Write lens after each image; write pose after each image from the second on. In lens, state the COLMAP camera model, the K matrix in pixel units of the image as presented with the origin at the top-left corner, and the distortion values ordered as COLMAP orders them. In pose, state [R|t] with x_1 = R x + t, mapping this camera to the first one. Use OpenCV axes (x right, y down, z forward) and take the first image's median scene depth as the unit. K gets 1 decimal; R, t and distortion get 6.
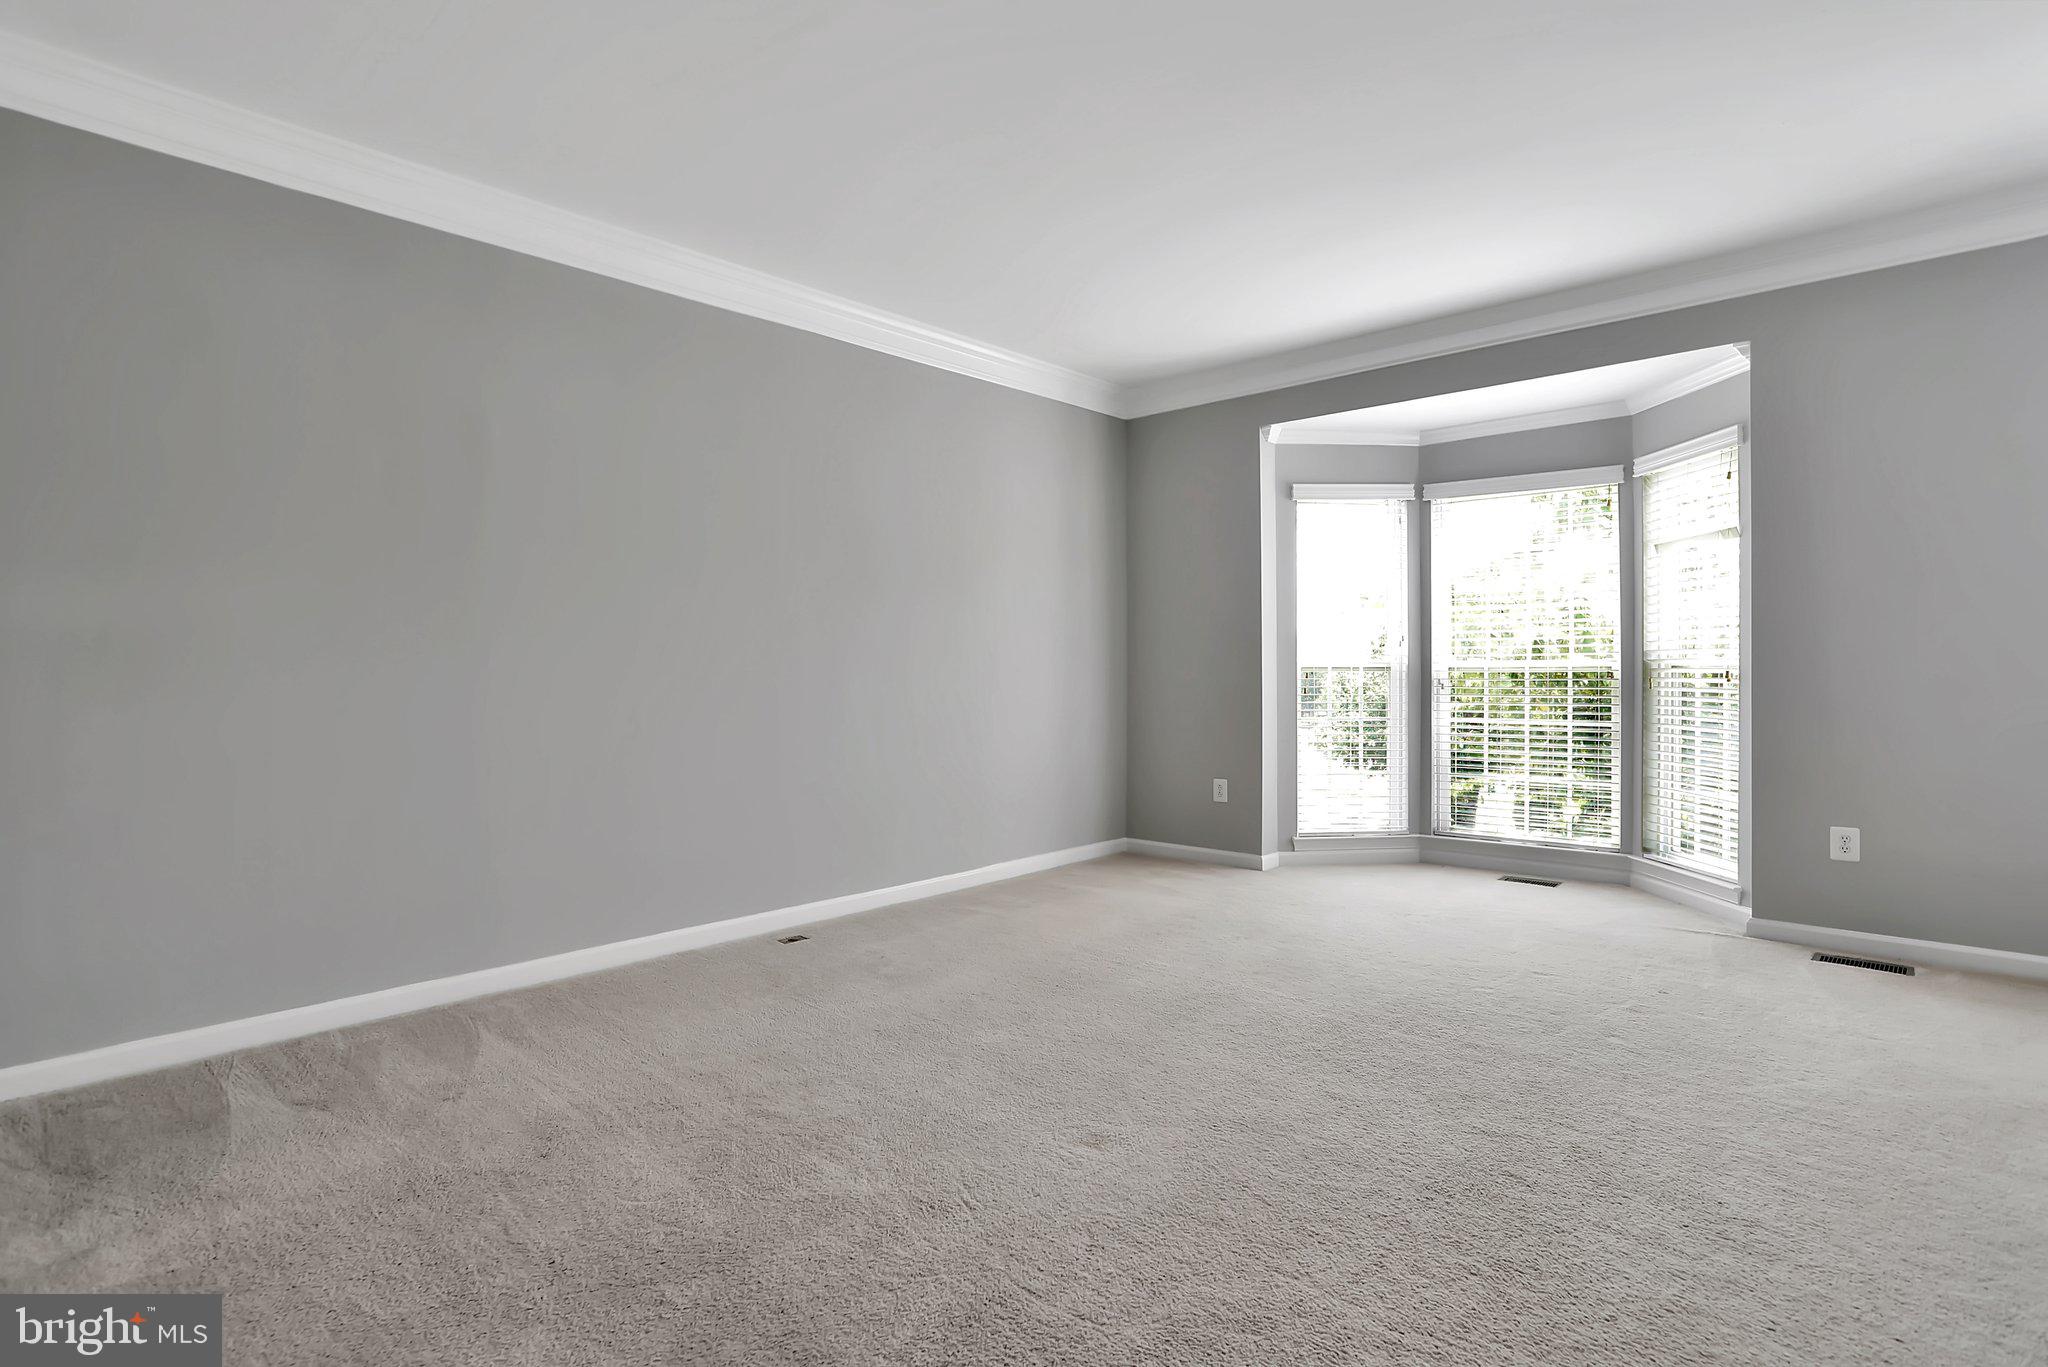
lens RADIAL K [[1028.7, 0, 1035.8], [0, 1028.7, 671.5], [0, 0, 1]] dist [-0.030495, 0.005211]
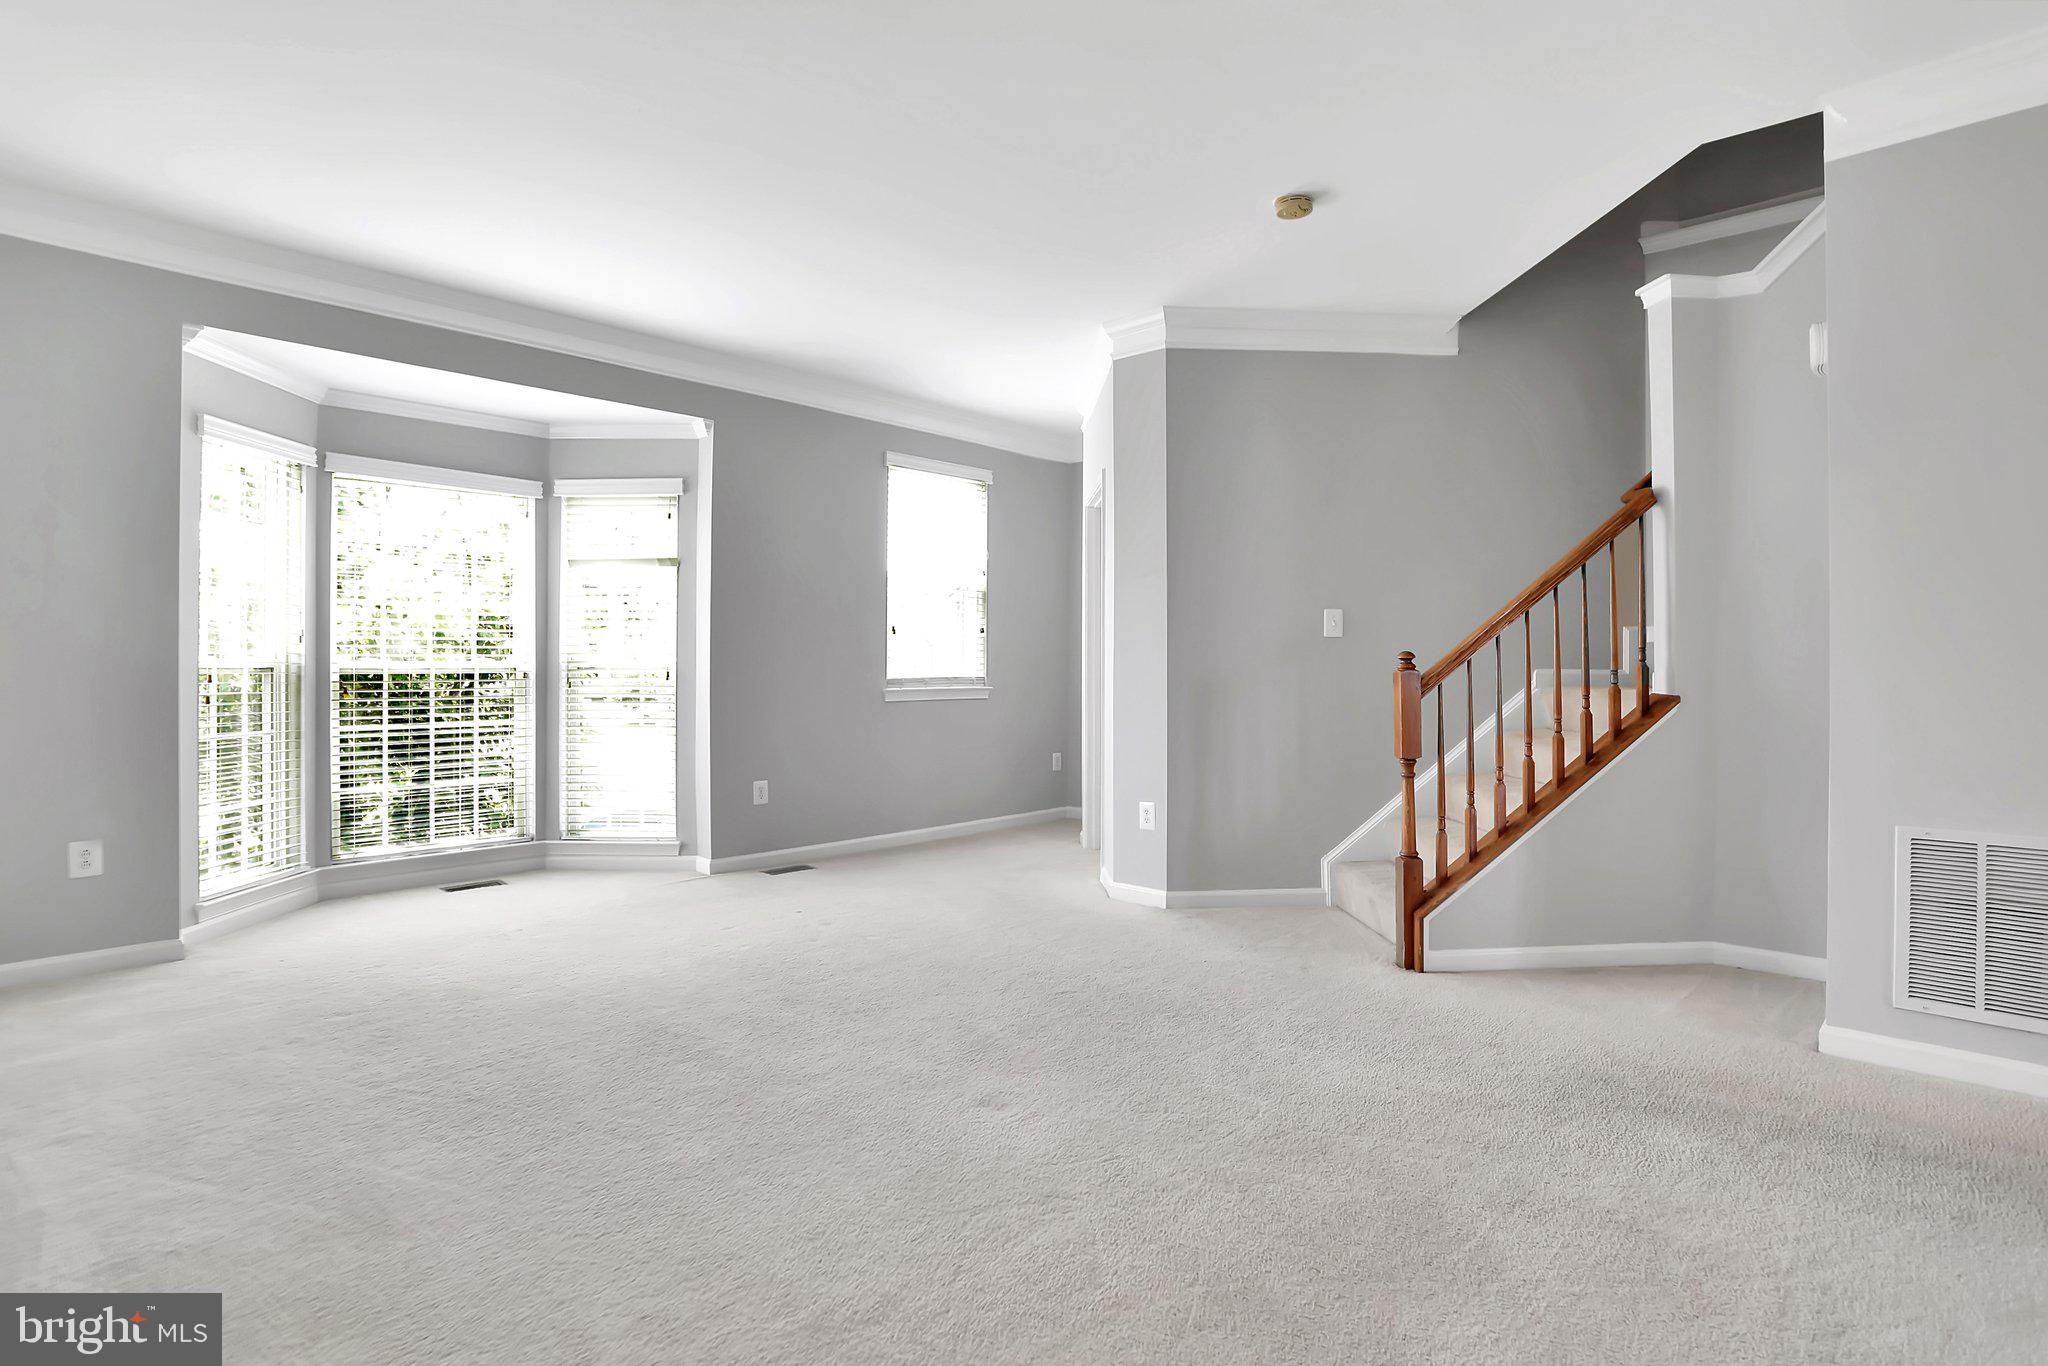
lens RADIAL K [[1028.7, 0, 1023.9], [0, 1028.7, 669.4], [0, 0, 1]] dist [-0.030495, 0.005211]
pose [[0.026947, 0.002280, 0.999634, -0.495462], [0.004110, 0.999989, -0.002392, 0.001341], [-0.999628, 0.004173, 0.026937, 0.454253]]
